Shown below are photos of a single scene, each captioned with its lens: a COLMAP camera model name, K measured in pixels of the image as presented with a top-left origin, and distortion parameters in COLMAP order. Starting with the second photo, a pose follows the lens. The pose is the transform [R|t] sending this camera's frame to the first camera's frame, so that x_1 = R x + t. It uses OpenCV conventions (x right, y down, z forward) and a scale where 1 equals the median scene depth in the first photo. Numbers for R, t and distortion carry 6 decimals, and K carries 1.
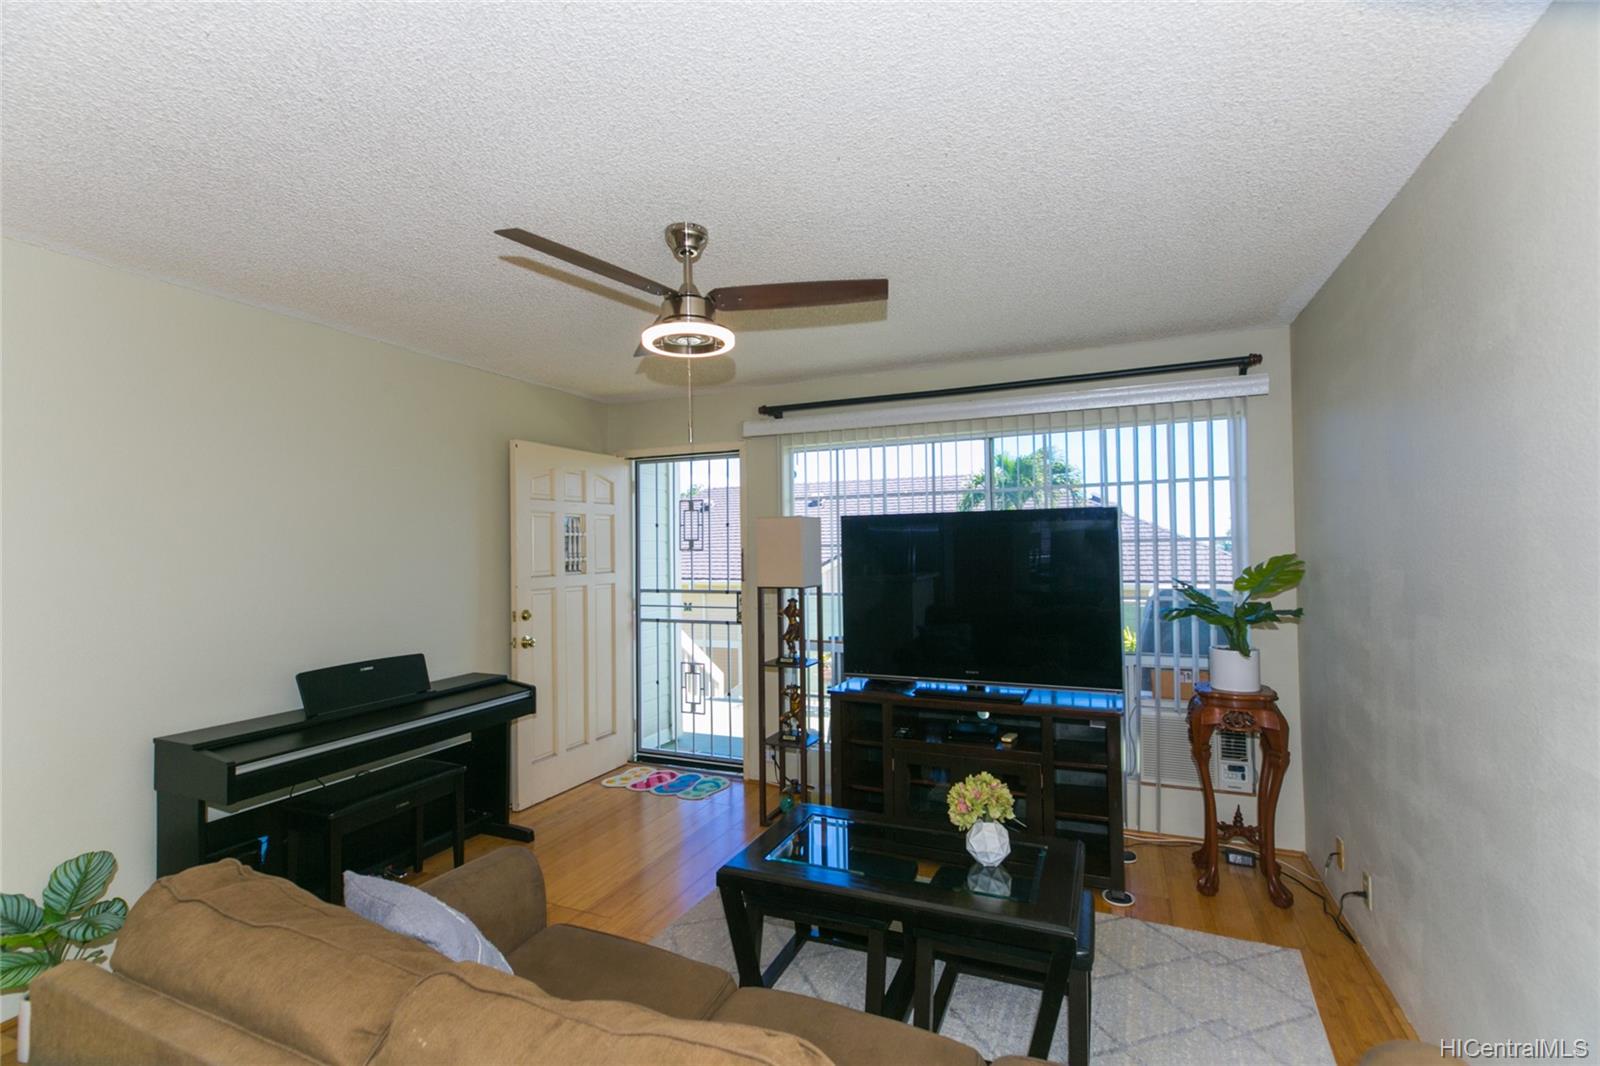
lens RADIAL K [[717.8, 0, 800.0], [0, 717.8, 533.0], [0, 0, 1]] dist [-0.013368, -0.000534]
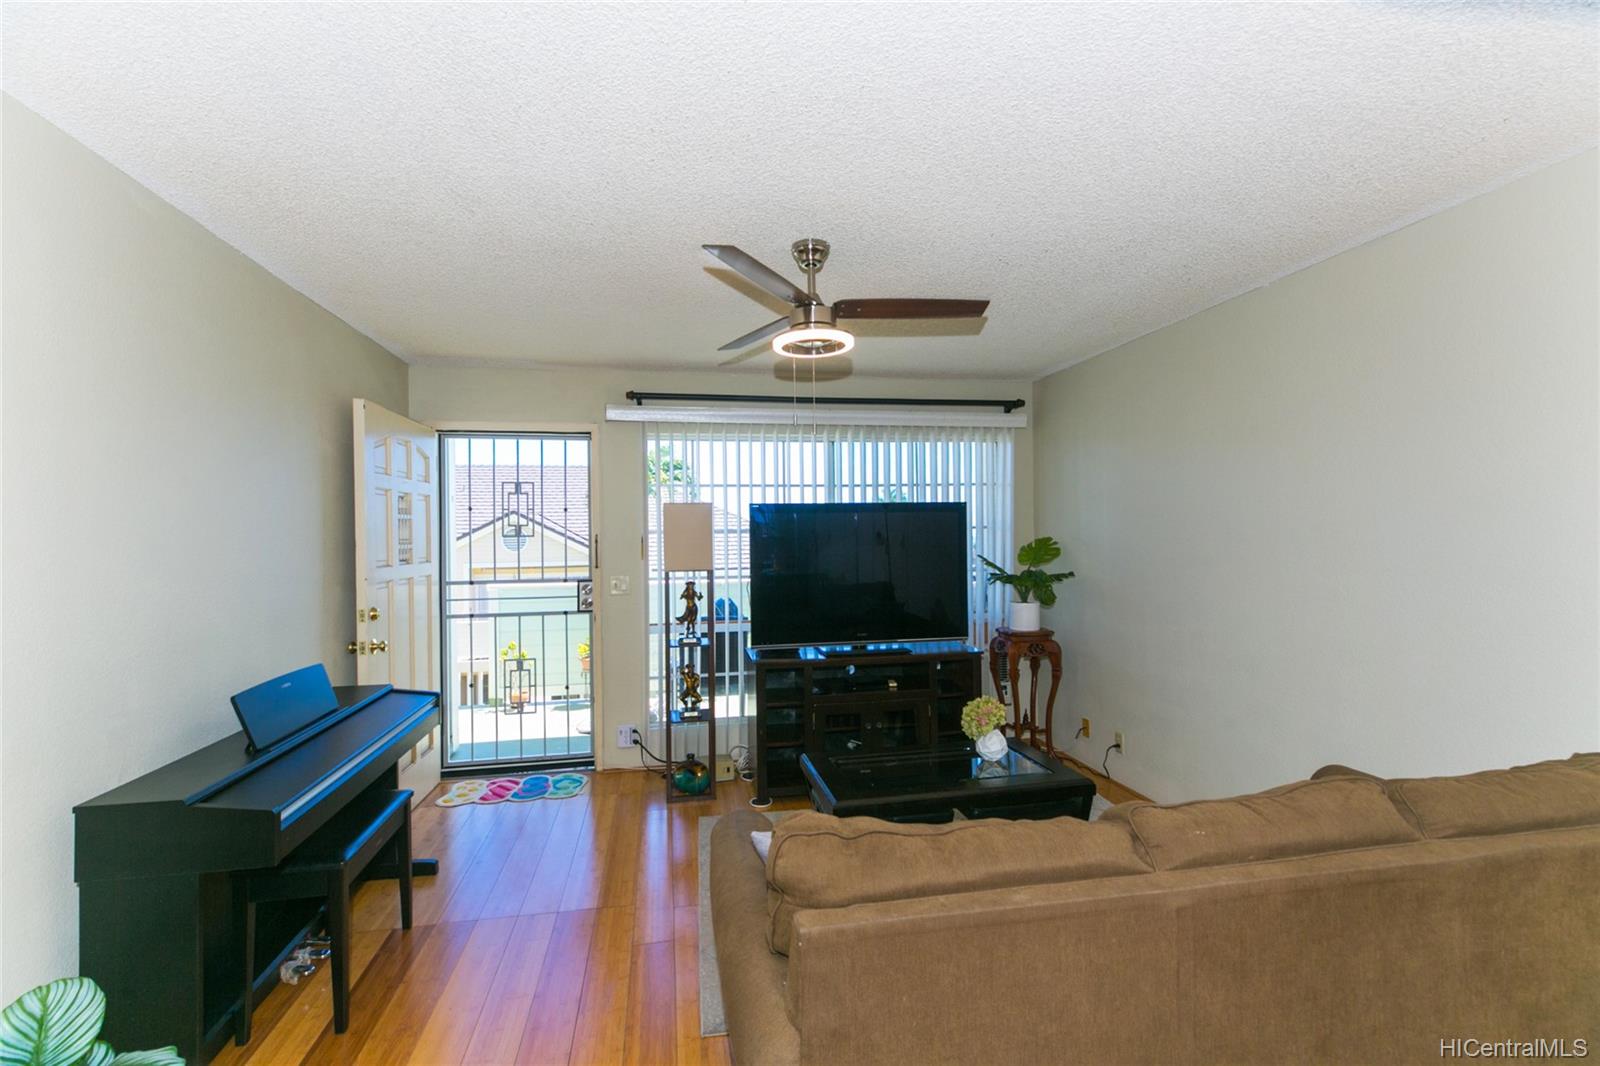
lens RADIAL K [[714.6, 0, 804.9], [0, 714.6, 531.1], [0, 0, 1]] dist [-0.000904, -0.000082]
pose [[0.822159, 0.008488, 0.569195, -0.410851], [-0.009111, 0.999957, -0.001752, 0.016519], [-0.569186, -0.003745, 0.822201, 0.040310]]
